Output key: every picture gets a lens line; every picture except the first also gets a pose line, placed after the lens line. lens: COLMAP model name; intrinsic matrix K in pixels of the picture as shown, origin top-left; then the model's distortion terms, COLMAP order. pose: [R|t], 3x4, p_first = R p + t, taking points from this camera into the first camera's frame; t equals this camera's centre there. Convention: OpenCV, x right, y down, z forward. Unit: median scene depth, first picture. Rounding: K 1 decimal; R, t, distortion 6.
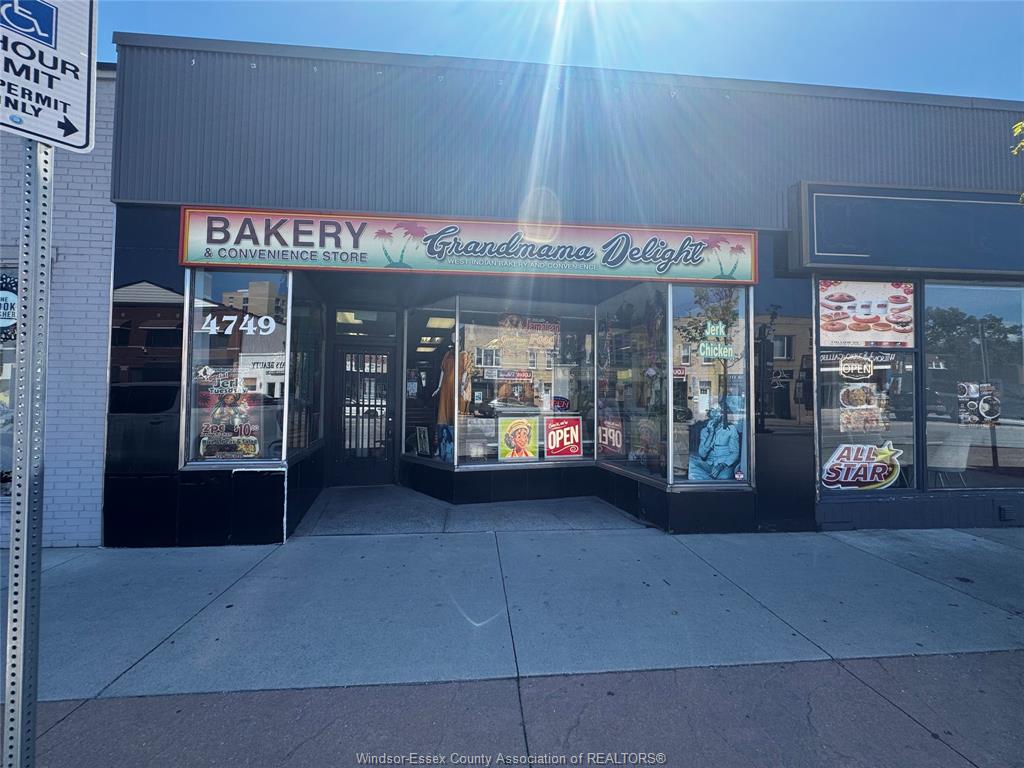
lens RADIAL K [[408.0, 0, 512.0], [0, 408.0, 384.0], [0, 0, 1]] dist [-0.001181, -0.000125]
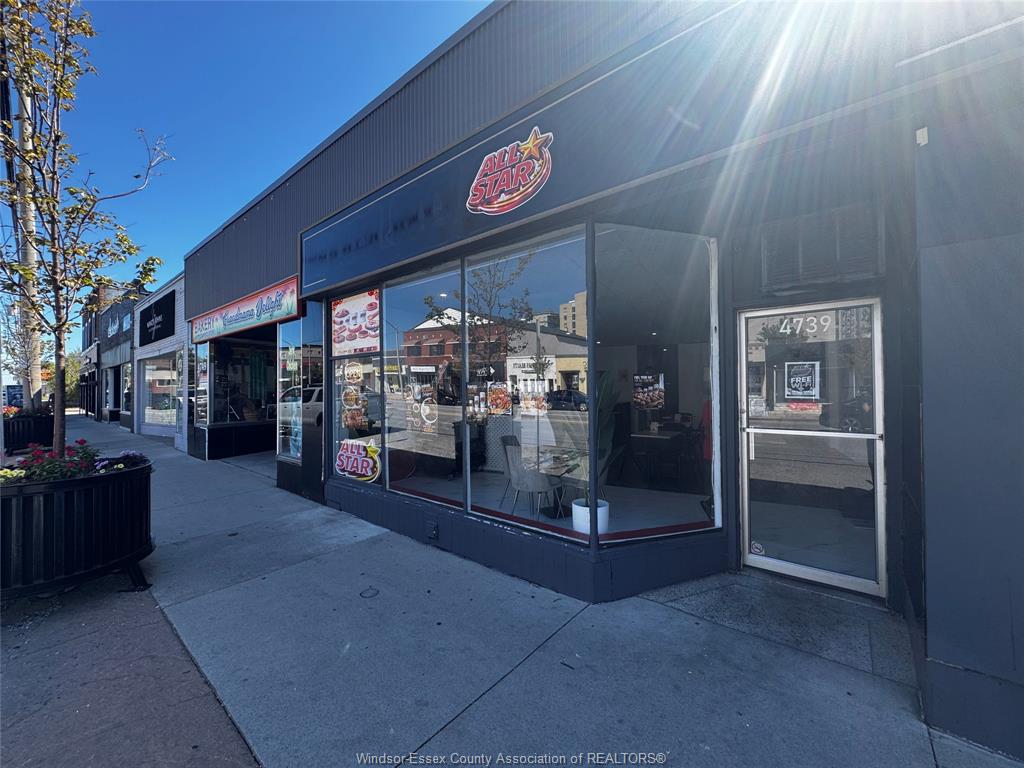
lens RADIAL K [[408.0, 0, 512.0], [0, 408.0, 384.0], [0, 0, 1]] dist [-0.001181, -0.000125]
pose [[0.713559, -0.018795, -0.700342, 2.101142], [0.033722, 0.999403, 0.007538, -0.001843], [0.699783, -0.028996, 0.713767, 0.530439]]
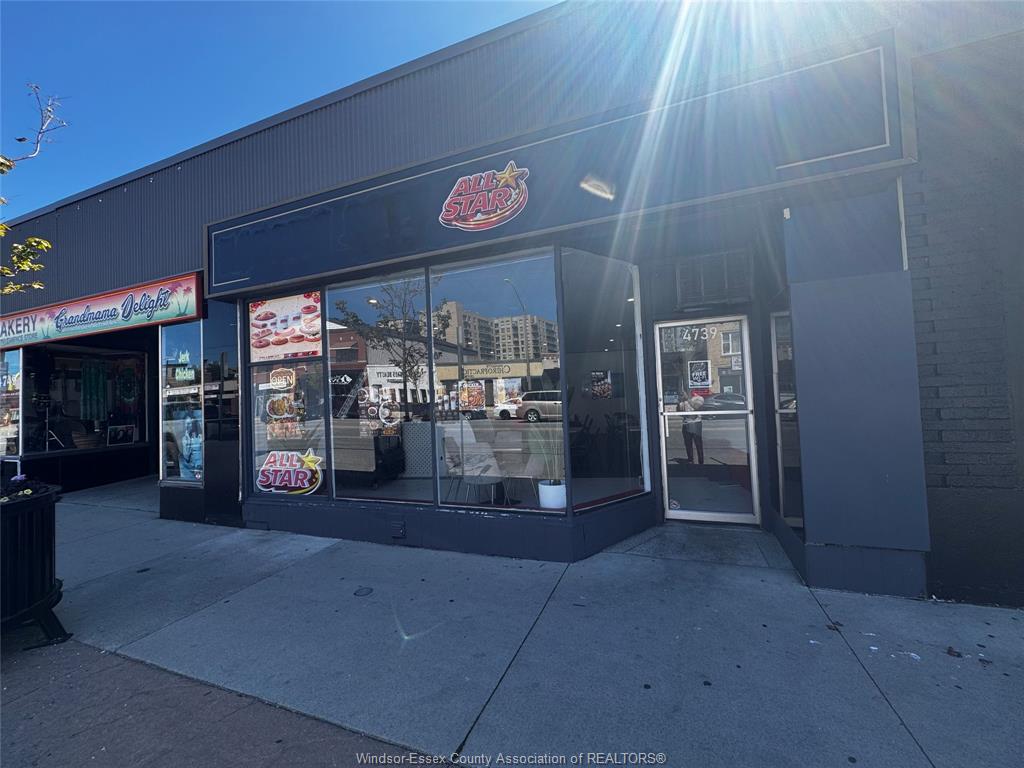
lens RADIAL K [[408.0, 0, 512.0], [0, 408.0, 384.0], [0, 0, 1]] dist [-0.001181, -0.000125]
pose [[0.898223, -0.057959, -0.435701, 1.980653], [0.060561, 0.998133, -0.007927, 0.018471], [0.435347, -0.019267, 0.900056, 0.323668]]
